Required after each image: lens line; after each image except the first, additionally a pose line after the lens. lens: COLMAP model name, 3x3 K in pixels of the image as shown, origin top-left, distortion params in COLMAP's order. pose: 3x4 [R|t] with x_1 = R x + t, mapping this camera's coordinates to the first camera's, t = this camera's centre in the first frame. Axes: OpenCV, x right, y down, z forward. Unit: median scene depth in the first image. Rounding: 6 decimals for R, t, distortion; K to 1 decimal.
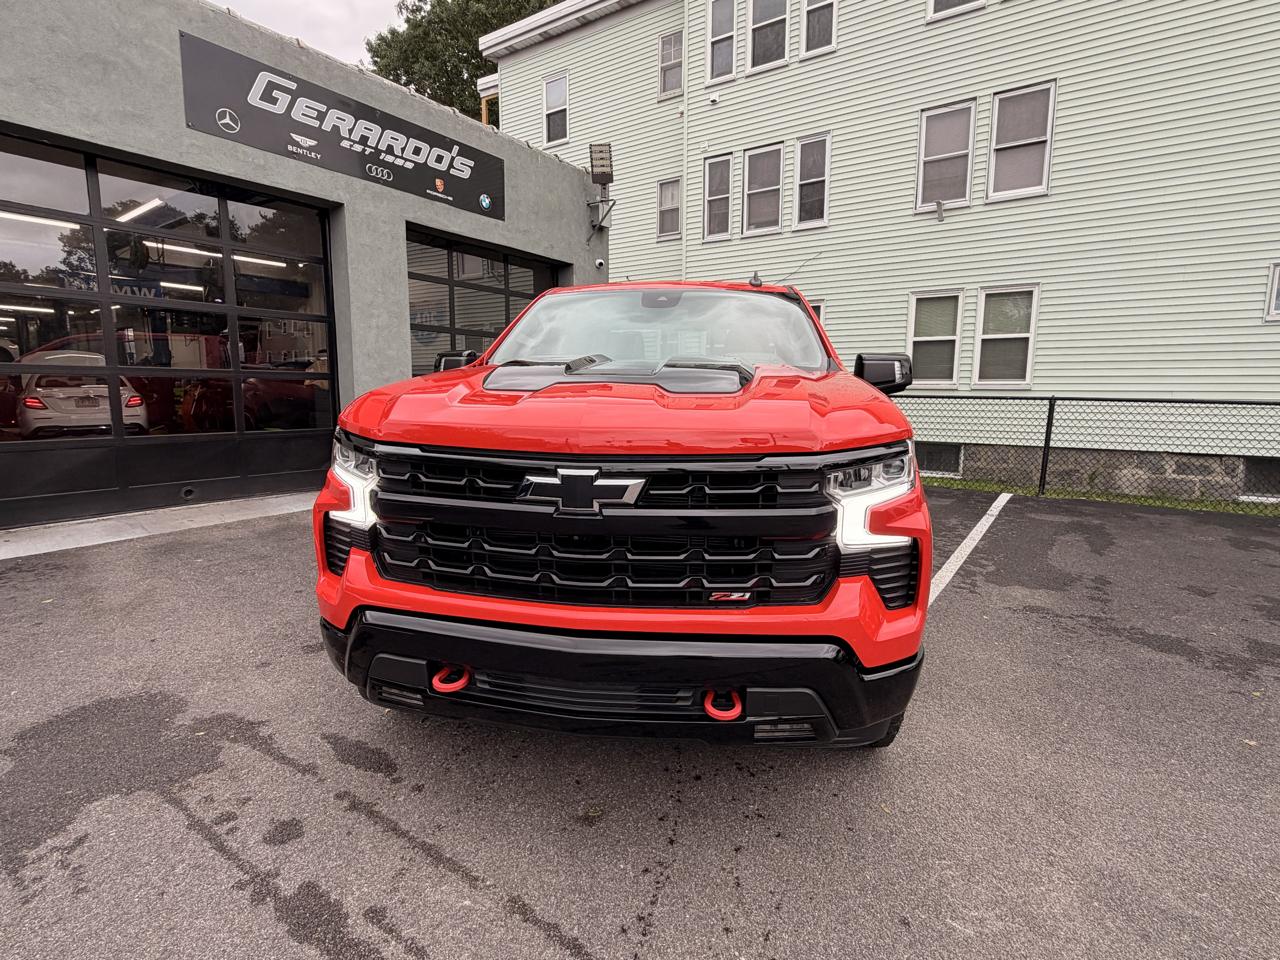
lens RADIAL K [[644.6, 0, 639.5], [0, 644.6, 480.1], [0, 0, 1]] dist [0.001138, -0.000698]
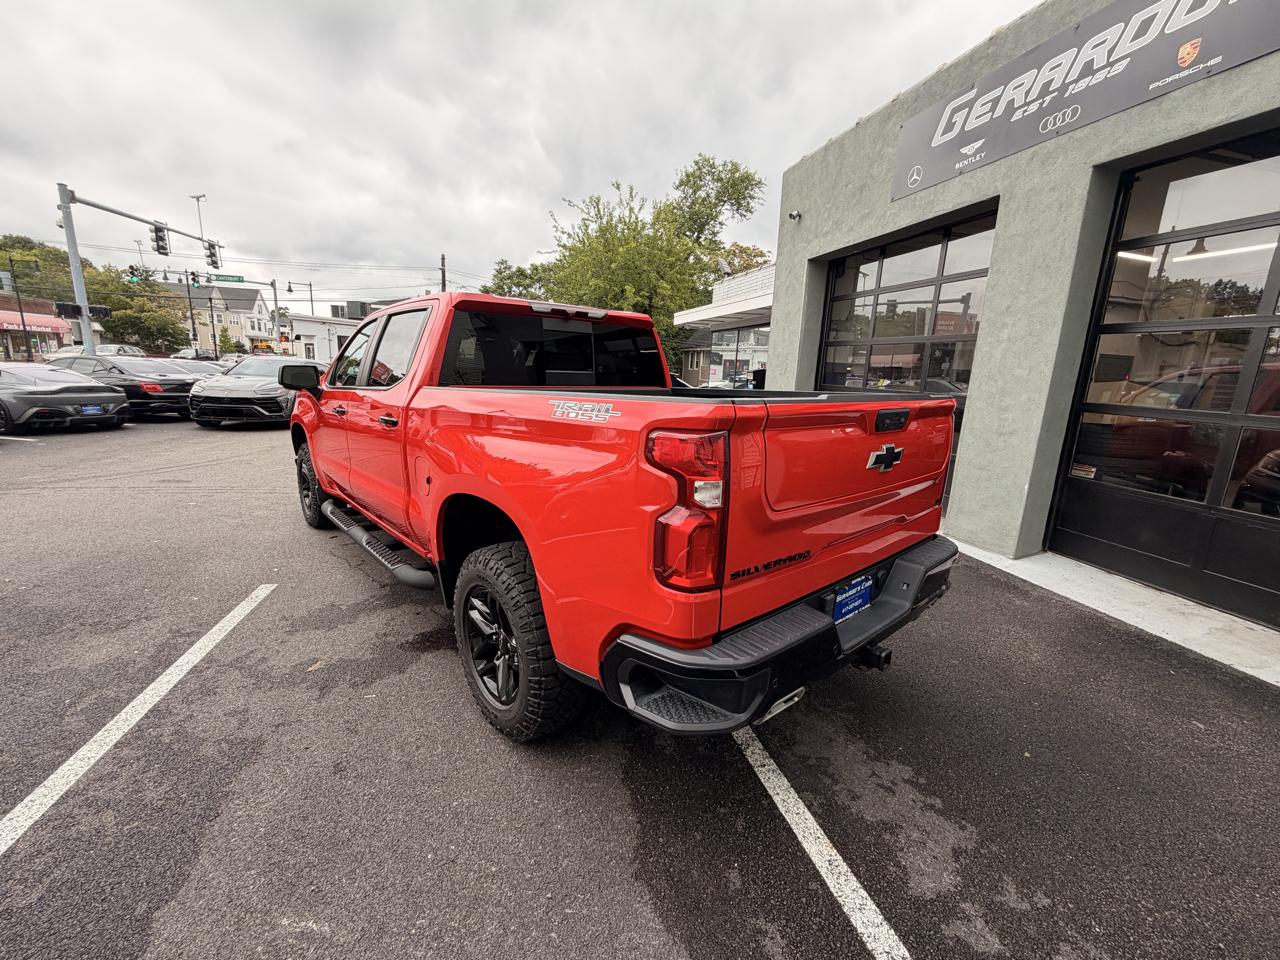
lens RADIAL K [[532.0, 0, 640.0], [0, 532.0, 480.0], [0, 0, 1]] dist [-0.001102, 0.000547]
pose [[-0.644023, 0.122198, -0.755183, 0.349203], [-0.156602, 0.945197, 0.286495, -0.176489], [0.748806, 0.302772, -0.589592, 1.008844]]
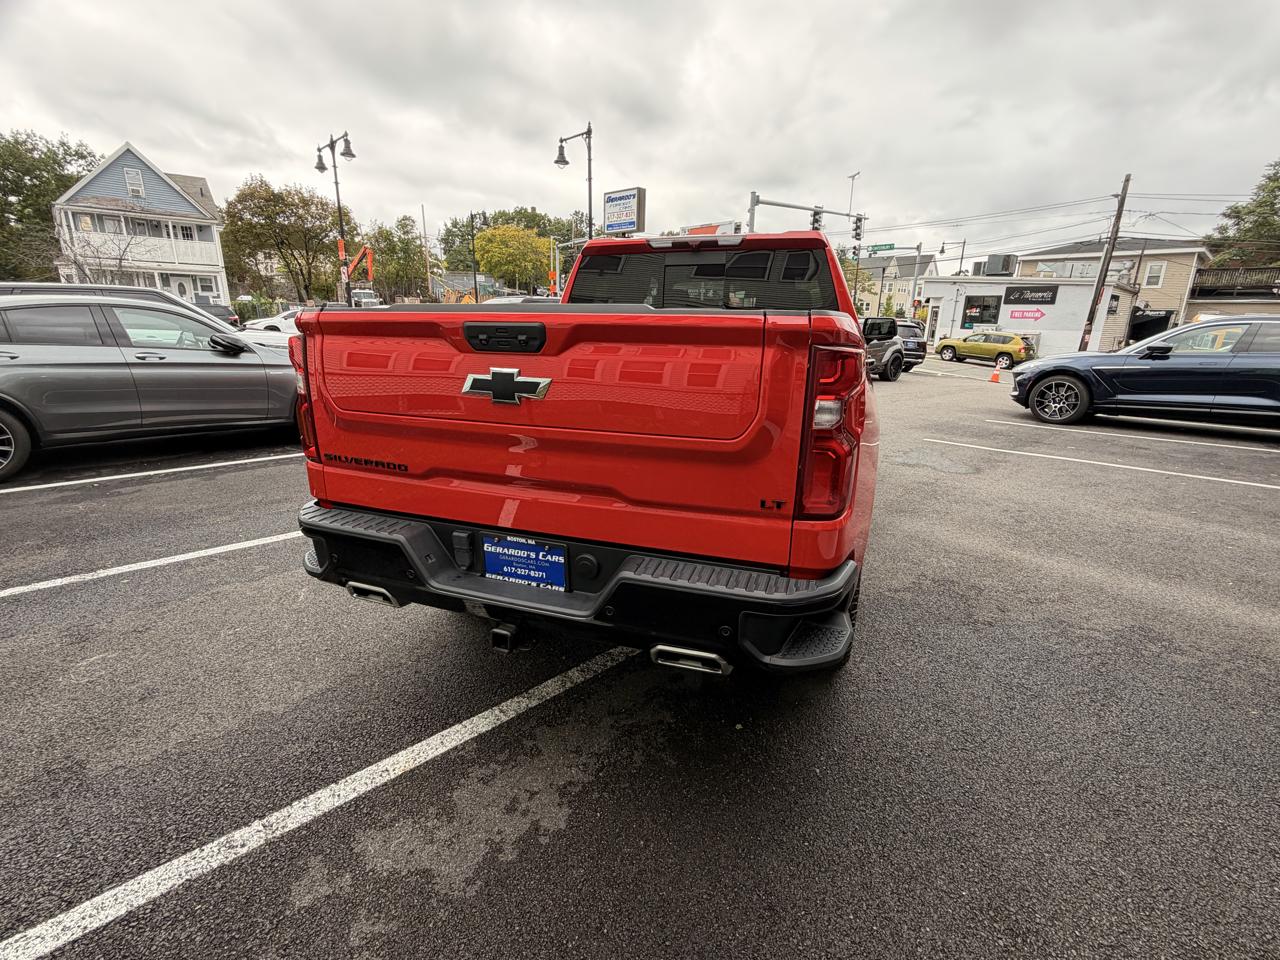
lens RADIAL K [[579.5, 0, 638.7], [0, 579.5, 480.2], [0, 0, 1]] dist [0.000340, -0.000194]
pose [[-0.979860, -0.074088, 0.185434, 0.001033], [0.008195, 0.912922, 0.408051, -0.188006], [-0.199518, 0.401352, -0.893929, 1.137745]]
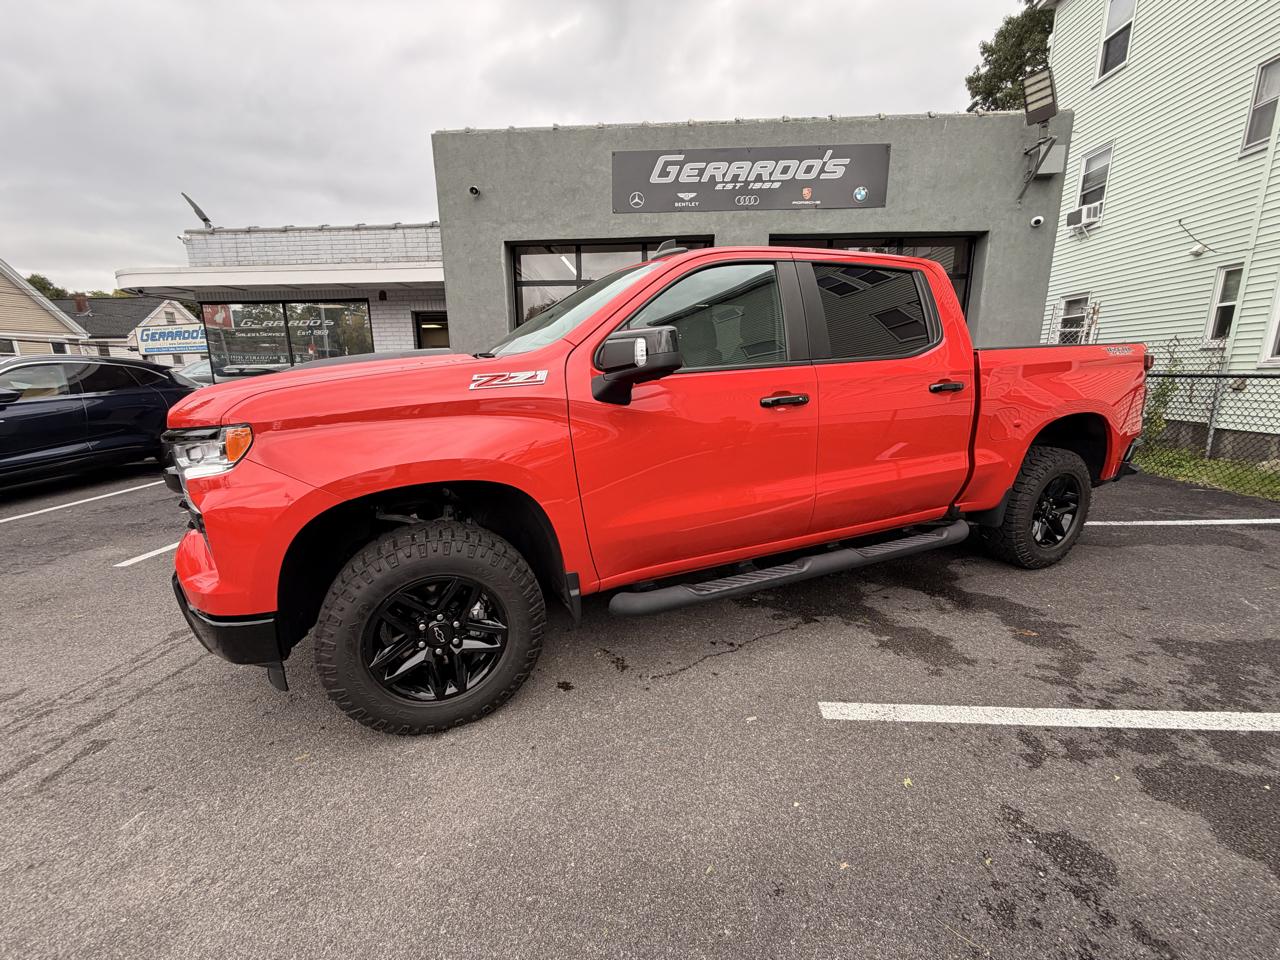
lens RADIAL K [[509.8, 0, 637.0], [0, 509.8, 480.0], [0, 0, 1]] dist [0.000323, -0.000239]
pose [[0.520697, 0.165418, -0.837563, 0.365944], [-0.109219, 0.985895, 0.126814, -0.038484], [0.846727, 0.025446, 0.531419, 0.274513]]
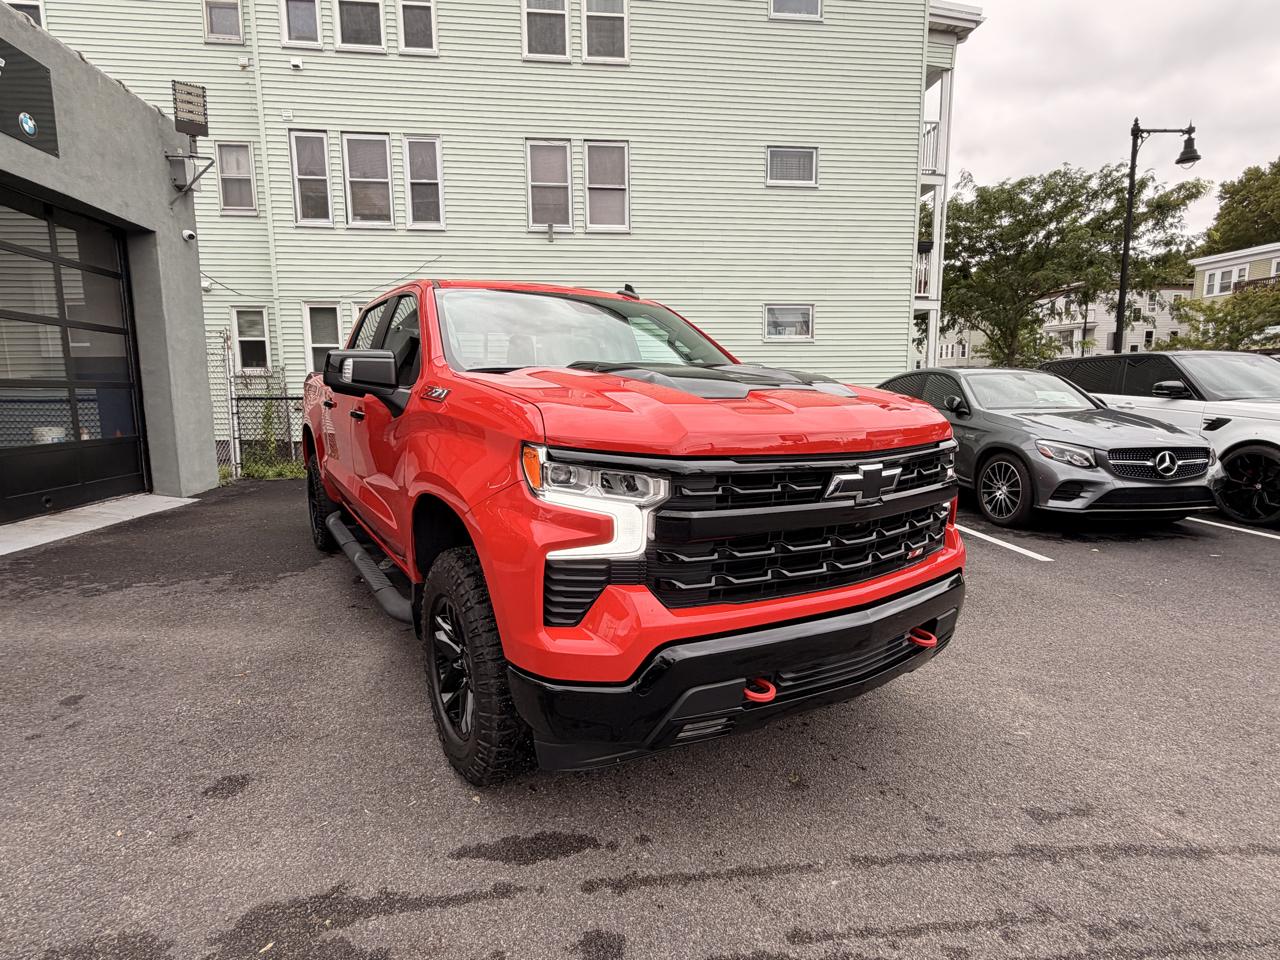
lens RADIAL K [[643.9, 0, 637.4], [0, 643.9, 479.8], [0, 0, 1]] dist [0.000700, -0.000395]
pose [[0.751897, -0.101789, 0.651375, -0.250099], [0.103976, 0.993953, 0.035301, -0.015859], [-0.651030, 0.041185, 0.757934, 0.084801]]
